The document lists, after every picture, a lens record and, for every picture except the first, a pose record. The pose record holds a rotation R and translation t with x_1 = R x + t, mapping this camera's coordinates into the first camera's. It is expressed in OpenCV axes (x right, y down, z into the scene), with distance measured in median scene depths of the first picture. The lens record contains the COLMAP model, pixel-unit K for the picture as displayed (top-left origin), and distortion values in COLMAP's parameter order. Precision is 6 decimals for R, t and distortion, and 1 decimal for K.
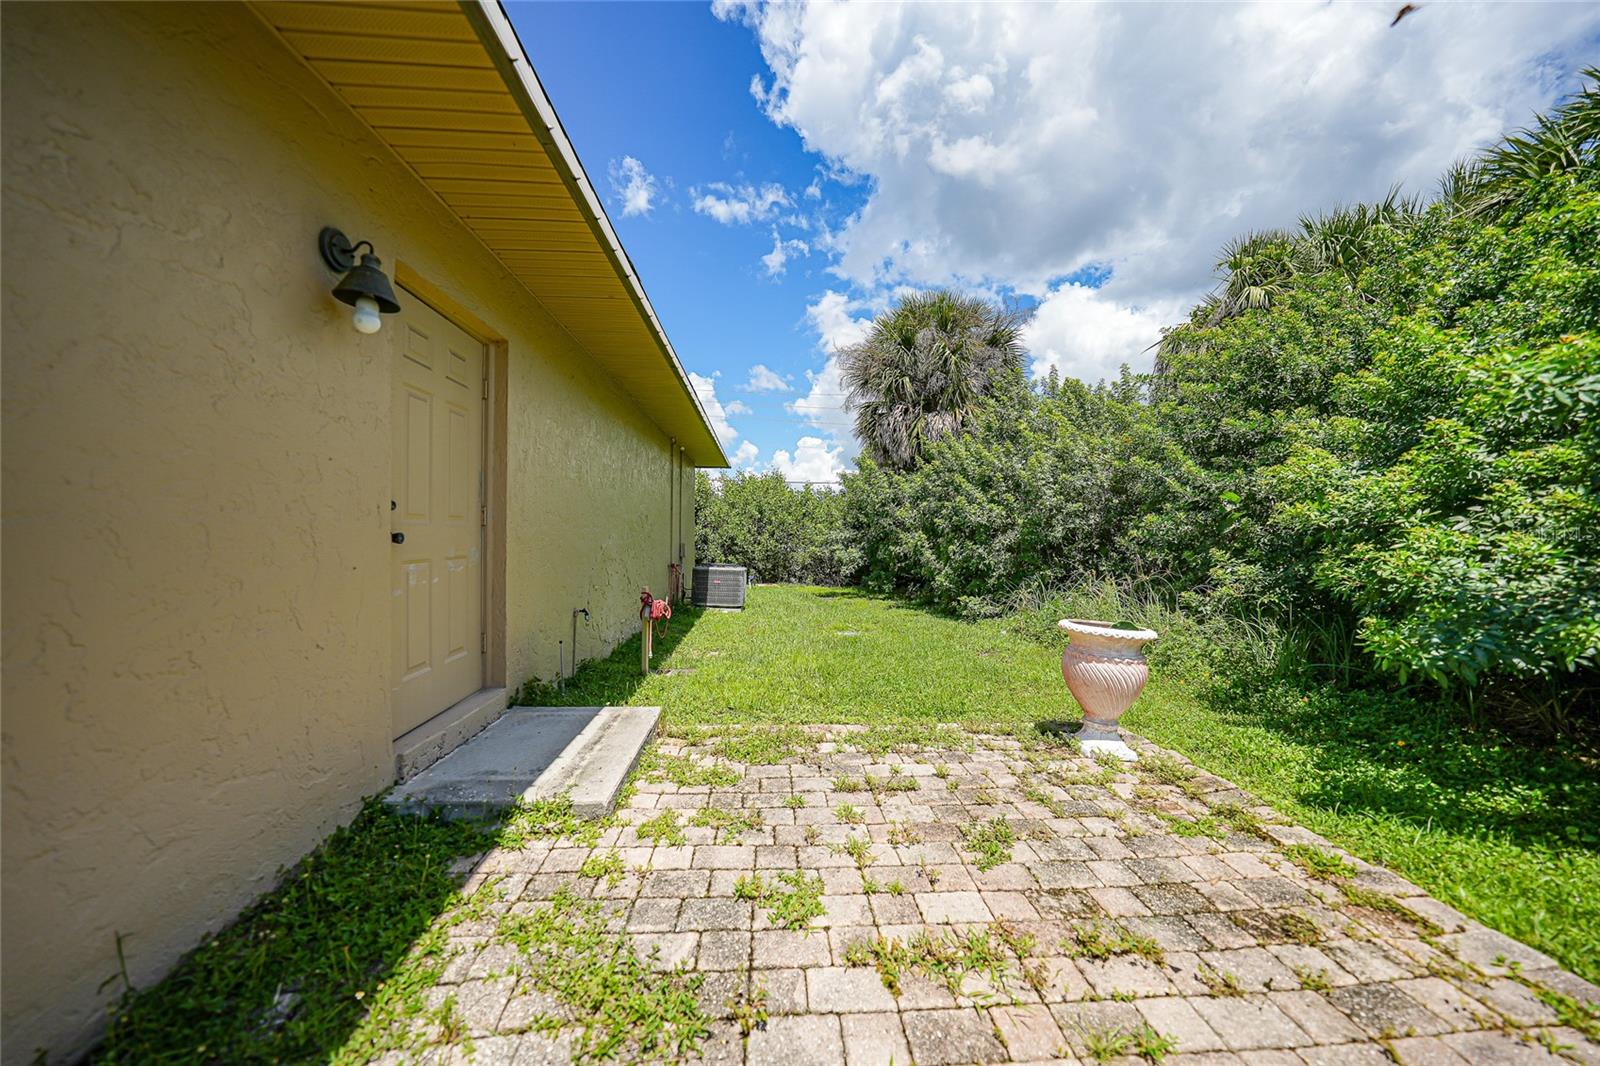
lens RADIAL K [[552.0, 0, 798.6], [0, 552.0, 526.8], [0, 0, 1]] dist [-0.031453, 0.006835]
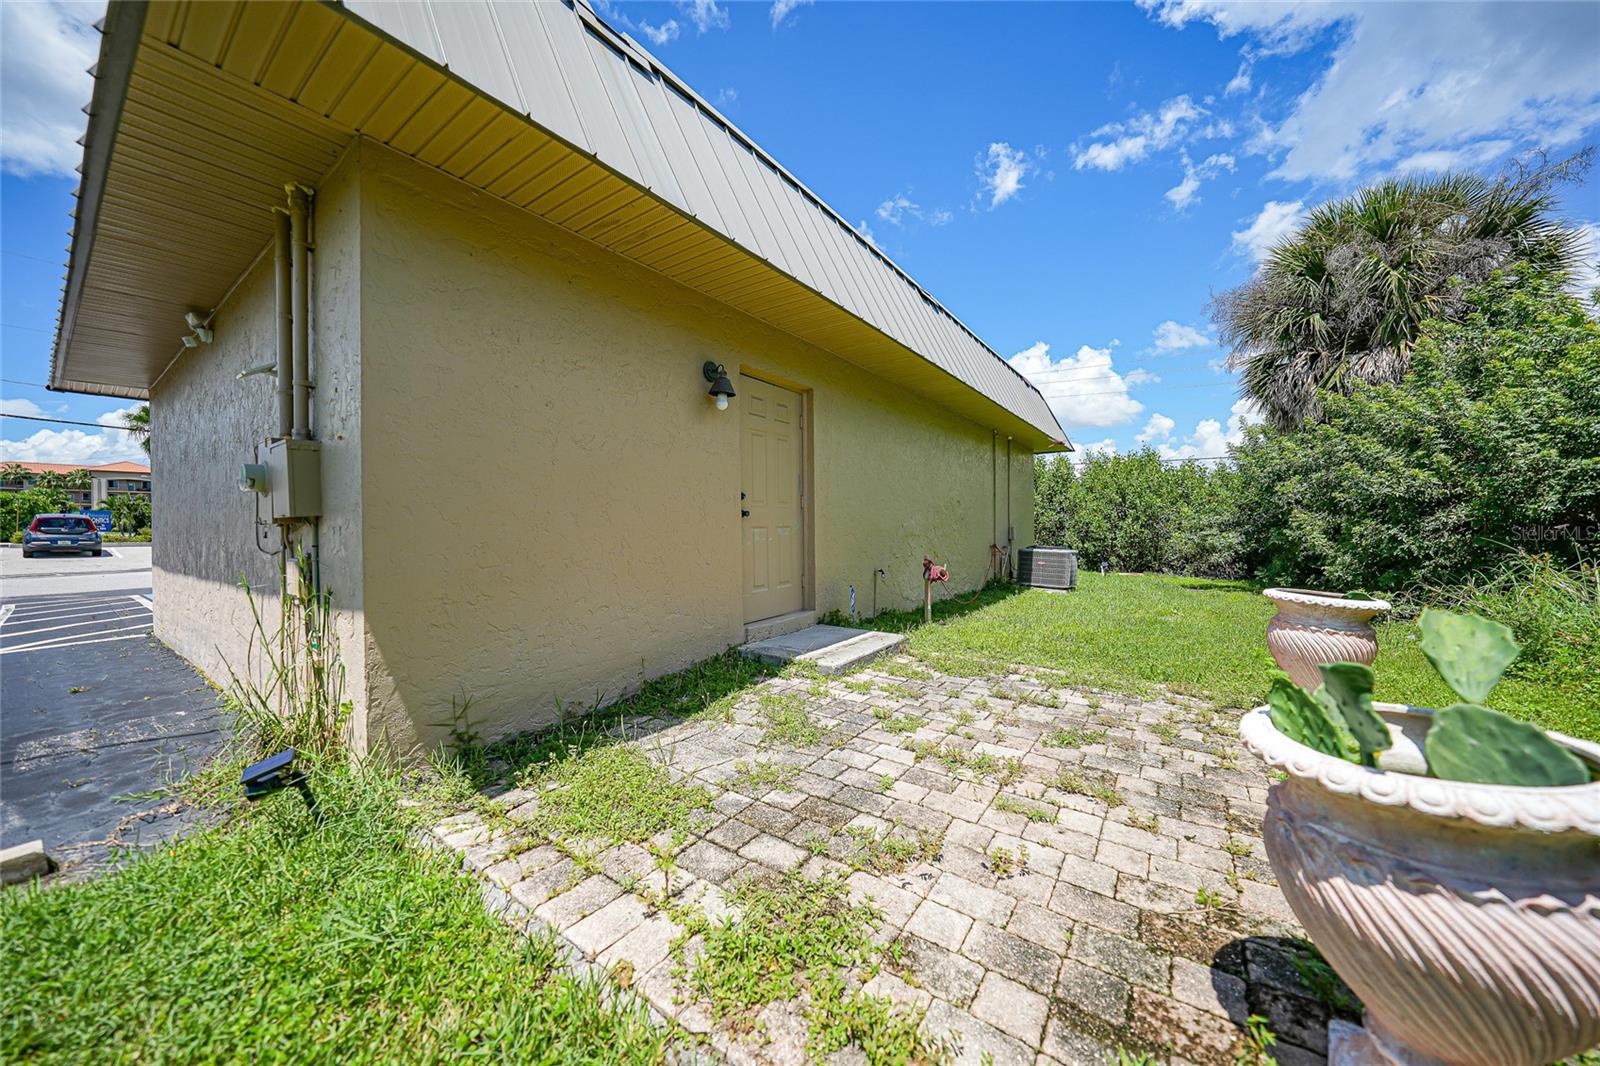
lens RADIAL K [[552.0, 0, 798.6], [0, 552.0, 526.8], [0, 0, 1]] dist [-0.031453, 0.006835]
pose [[0.774115, -0.009316, -0.632976, 0.476510], [0.019112, 0.999780, 0.008658, 0.042565], [0.632756, -0.018800, 0.774123, -0.276852]]
